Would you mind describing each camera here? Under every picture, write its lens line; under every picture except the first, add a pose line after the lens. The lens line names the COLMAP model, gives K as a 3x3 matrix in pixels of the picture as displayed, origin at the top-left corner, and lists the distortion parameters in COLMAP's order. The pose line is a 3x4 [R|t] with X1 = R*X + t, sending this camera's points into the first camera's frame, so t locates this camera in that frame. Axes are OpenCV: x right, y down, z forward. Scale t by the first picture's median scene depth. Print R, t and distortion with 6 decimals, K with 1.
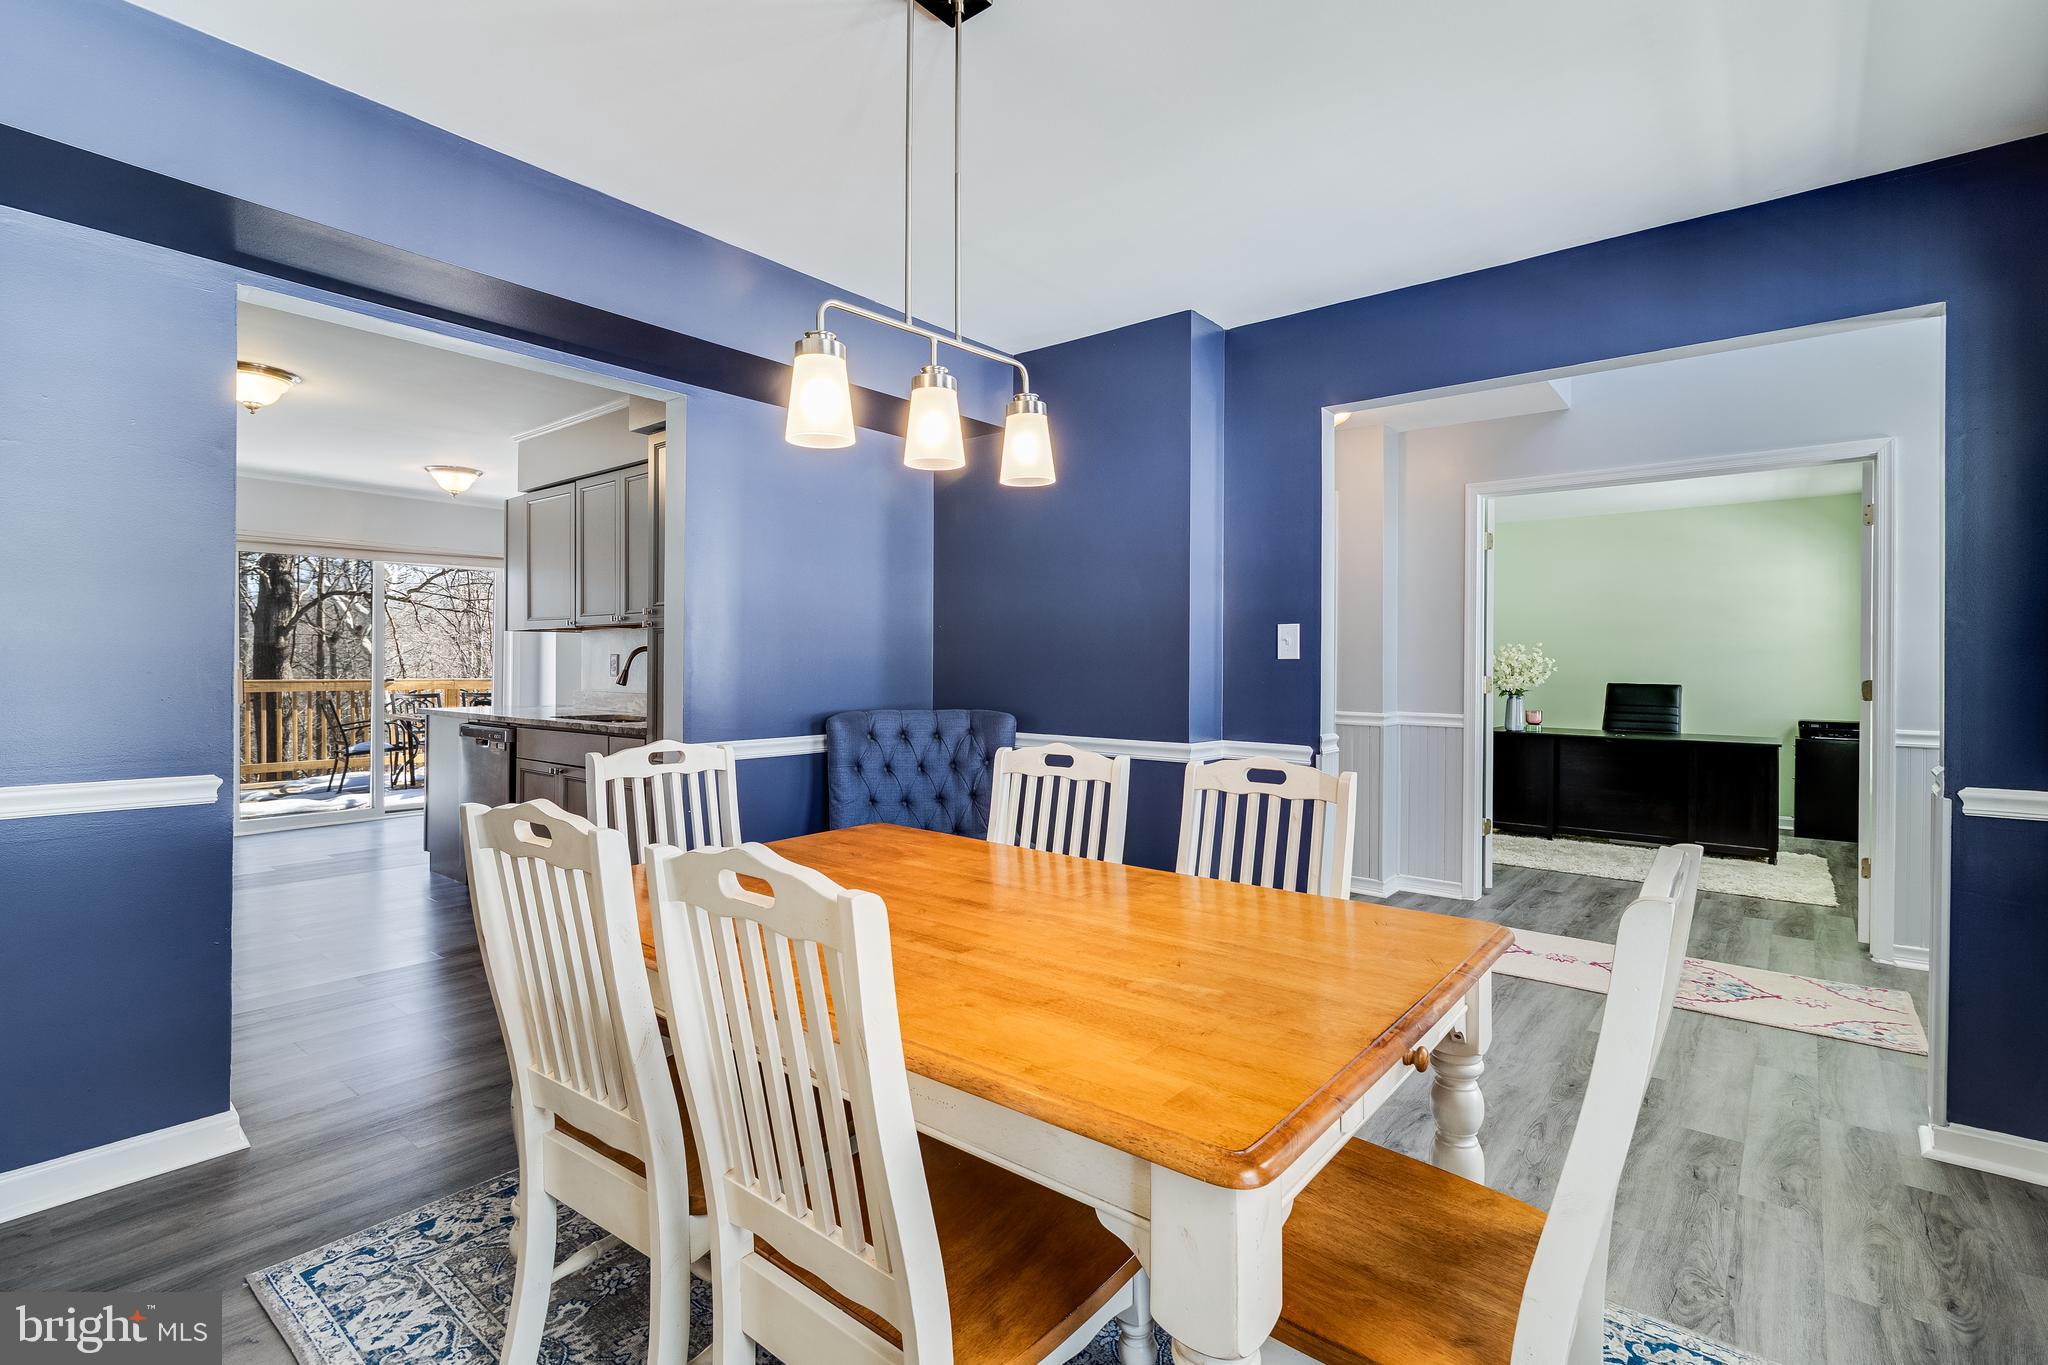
lens RADIAL K [[943.3, 0, 1032.3], [0, 943.3, 667.0], [0, 0, 1]] dist [0.002149, -0.000553]
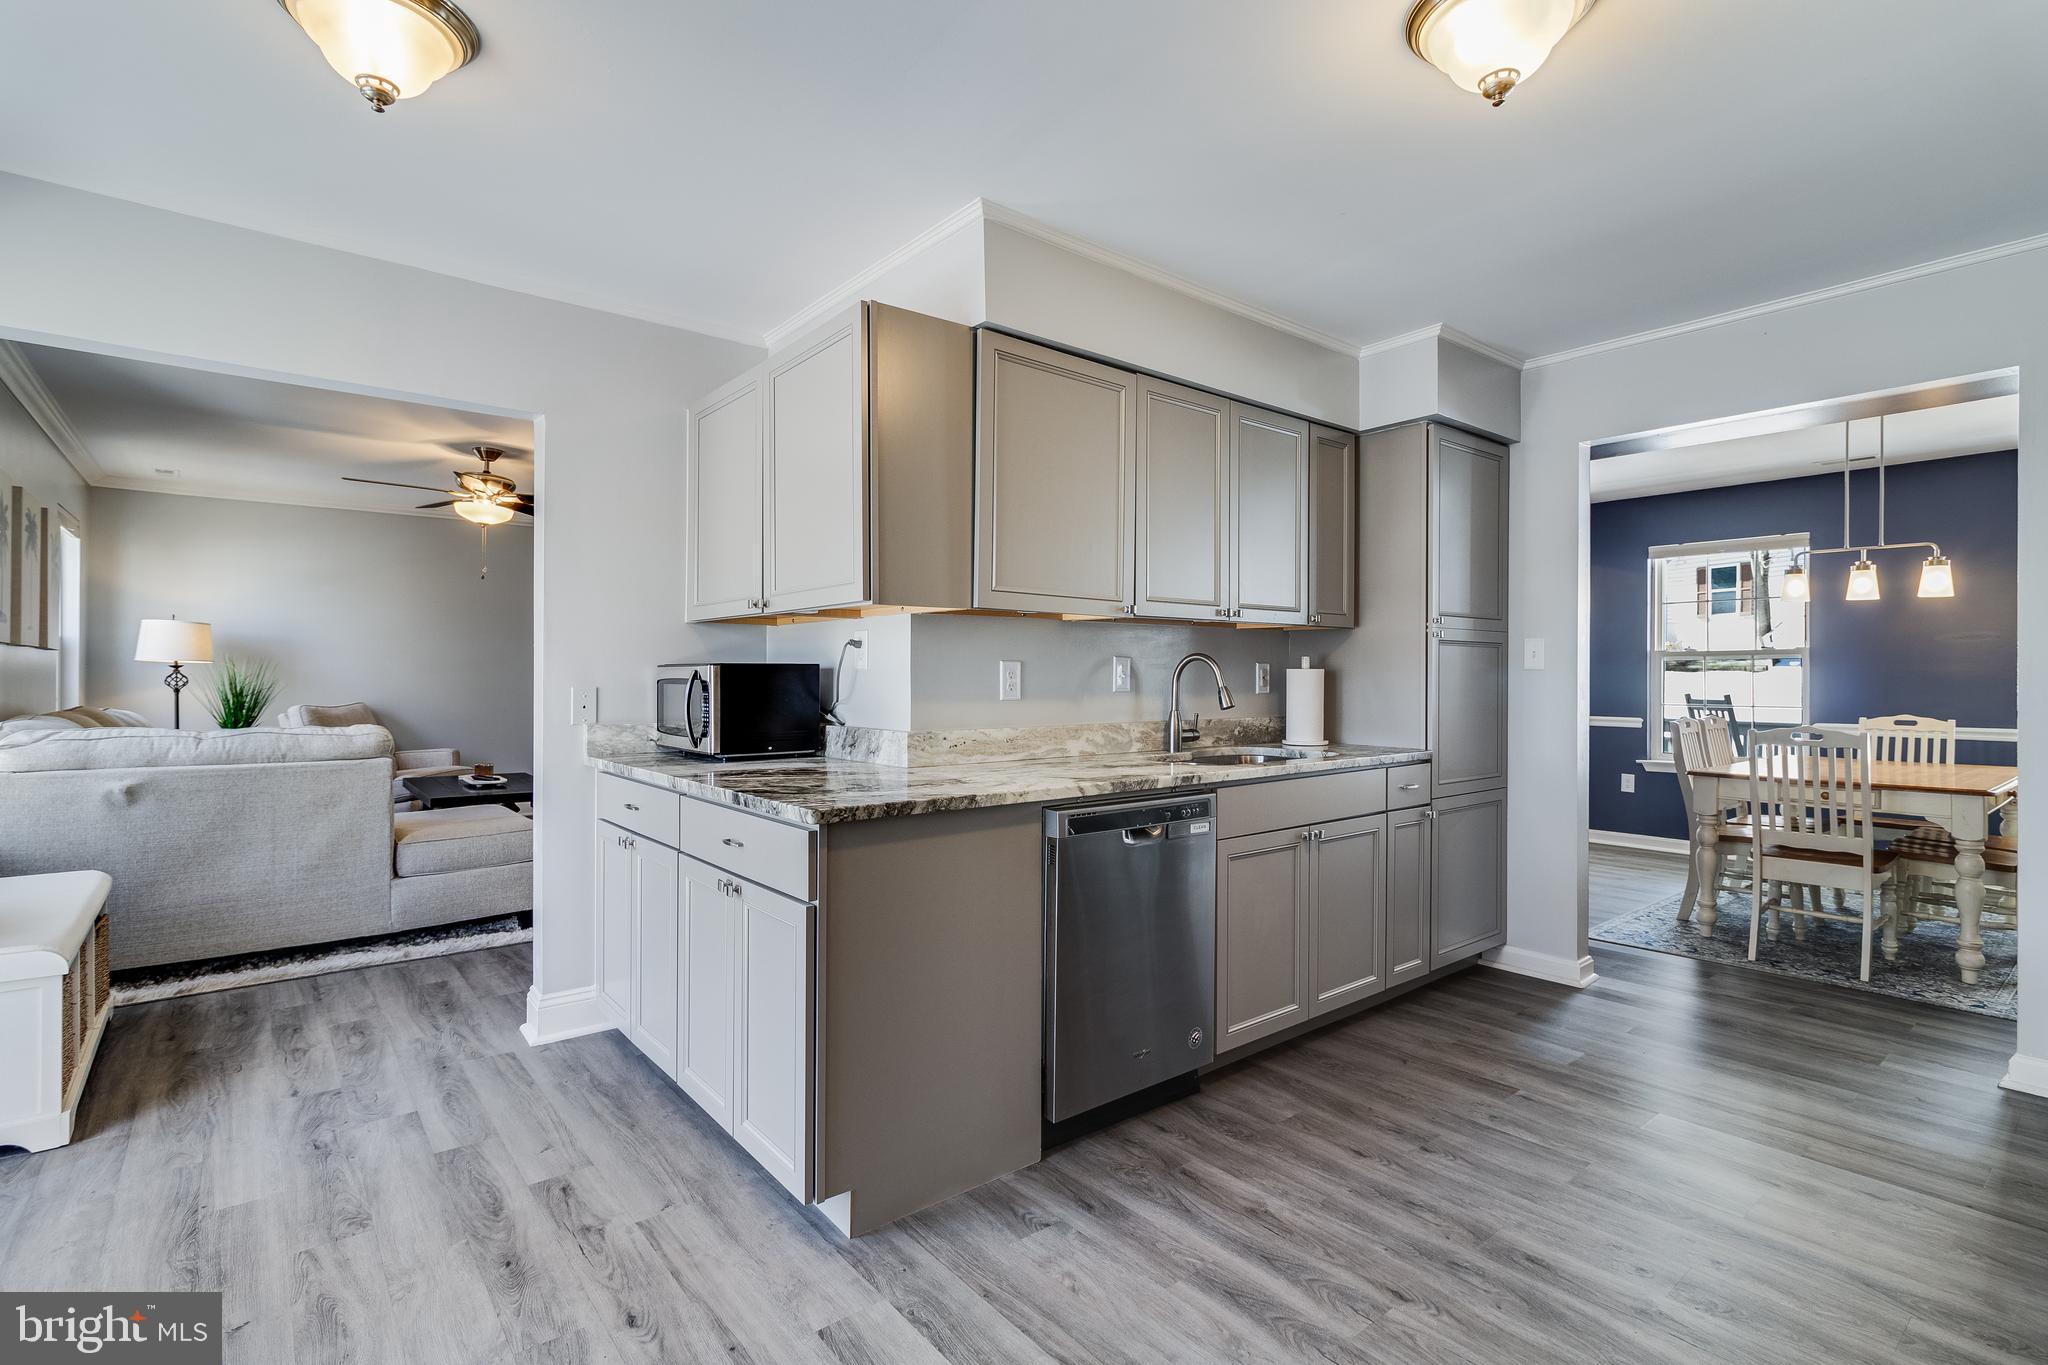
lens RADIAL K [[960.6, 0, 1036.2], [0, 960.6, 678.4], [0, 0, 1]] dist [0.003552, 0.000446]
pose [[0.200282, -0.009780, 0.979689, -0.568877], [-0.004428, 0.999931, 0.010887, -0.005113], [-0.979728, -0.006518, 0.200225, 0.488935]]
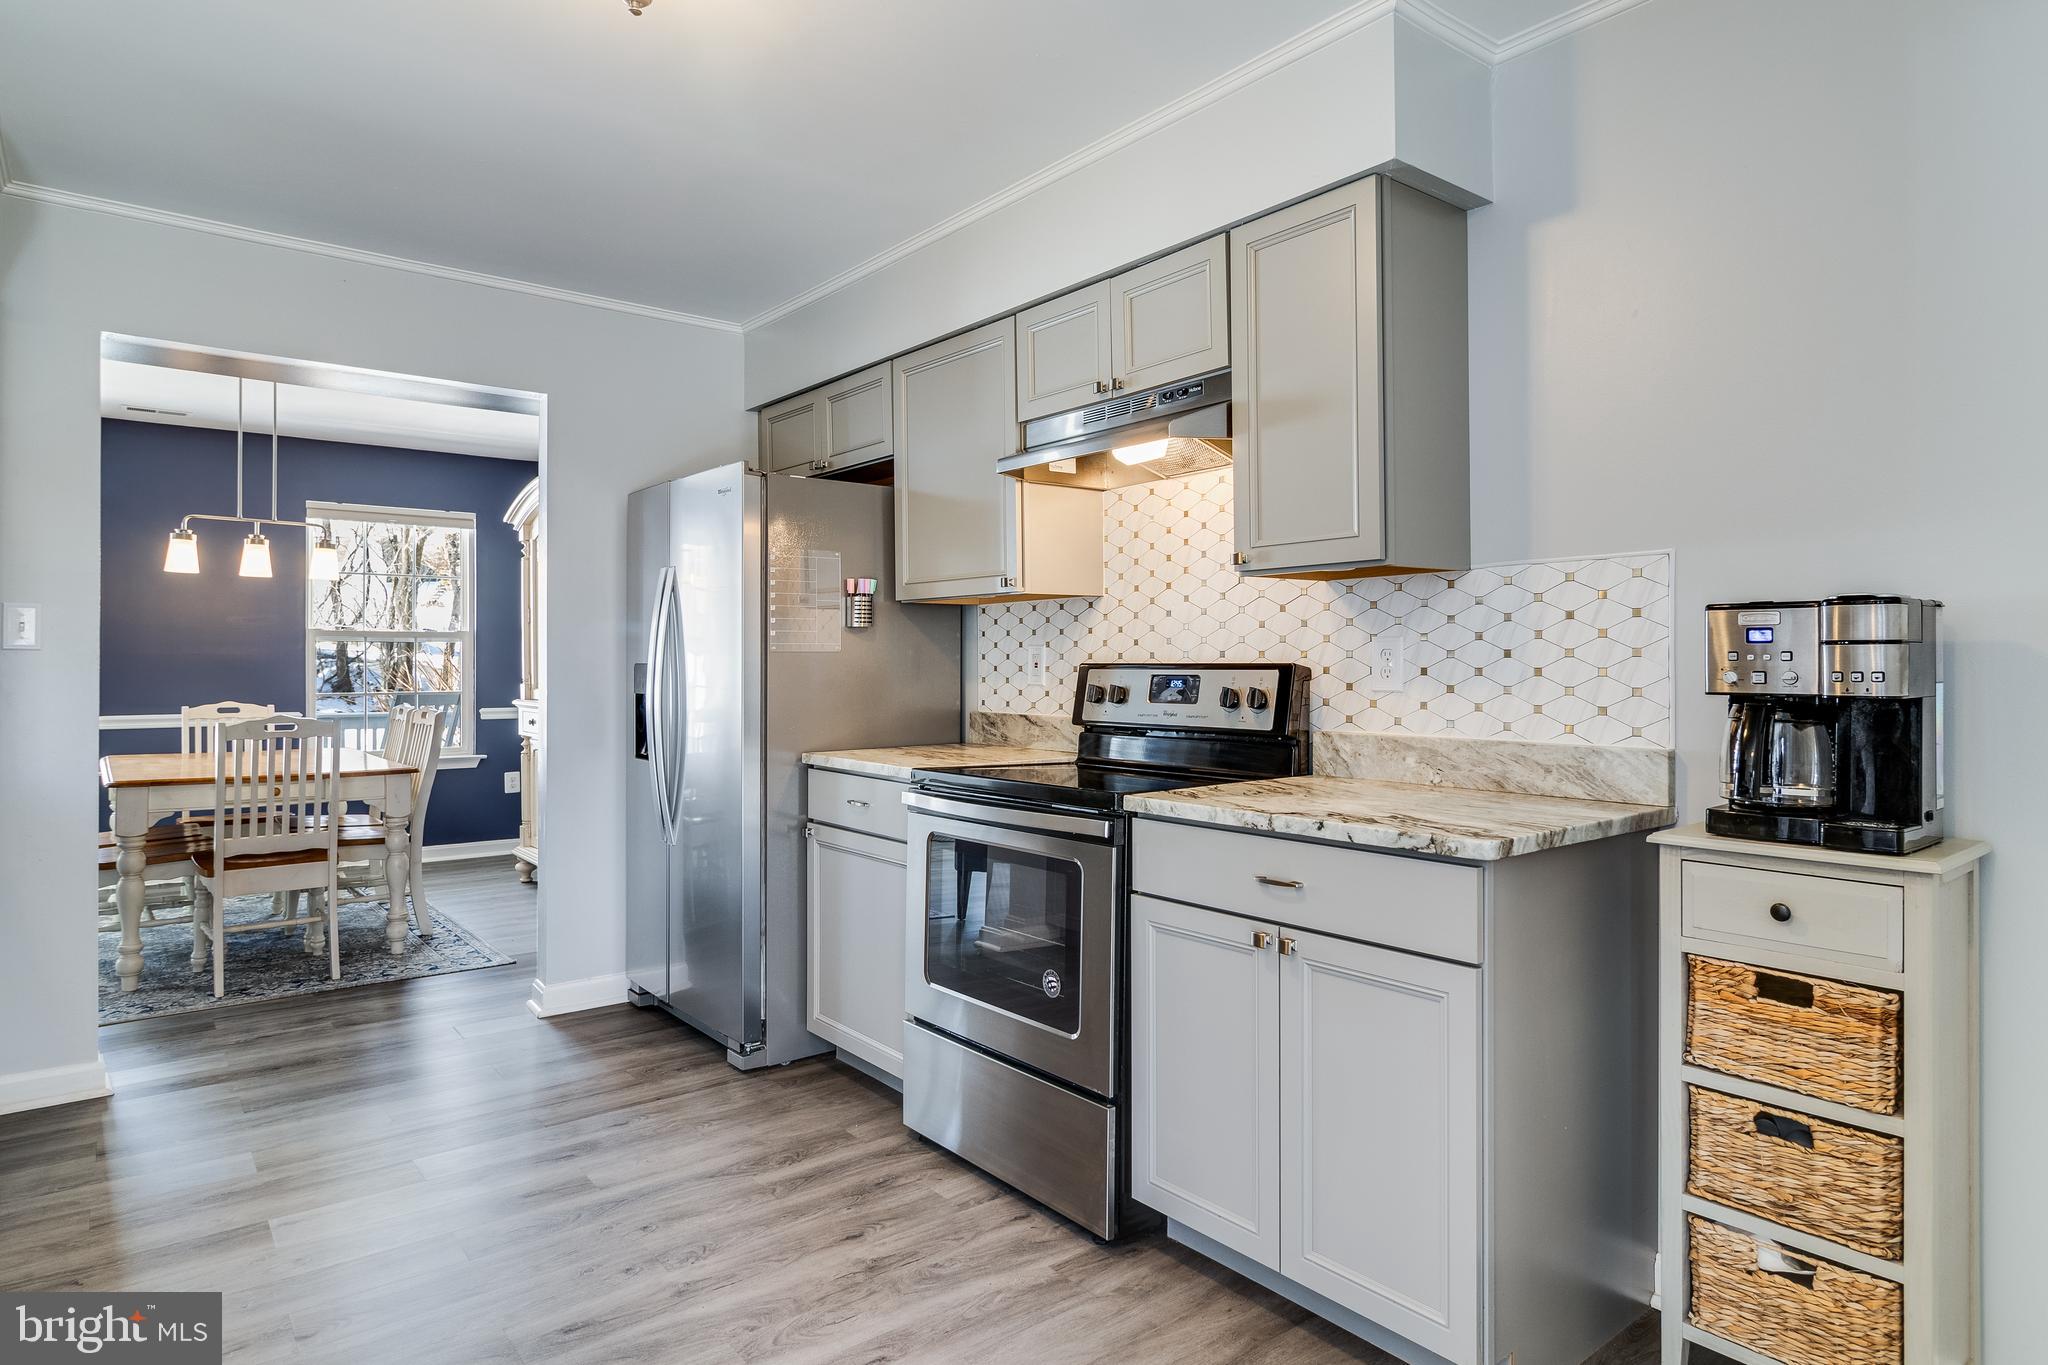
lens RADIAL K [[1160.3, 0, 1021.7], [0, 1160.3, 660.3], [0, 0, 1]] dist [-0.002917, 0.000091]
pose [[-0.975679, -0.009271, 0.219006, -0.474264], [-0.010548, 0.999933, -0.004662, -0.003895], [-0.218949, -0.006859, -0.975712, 0.621066]]
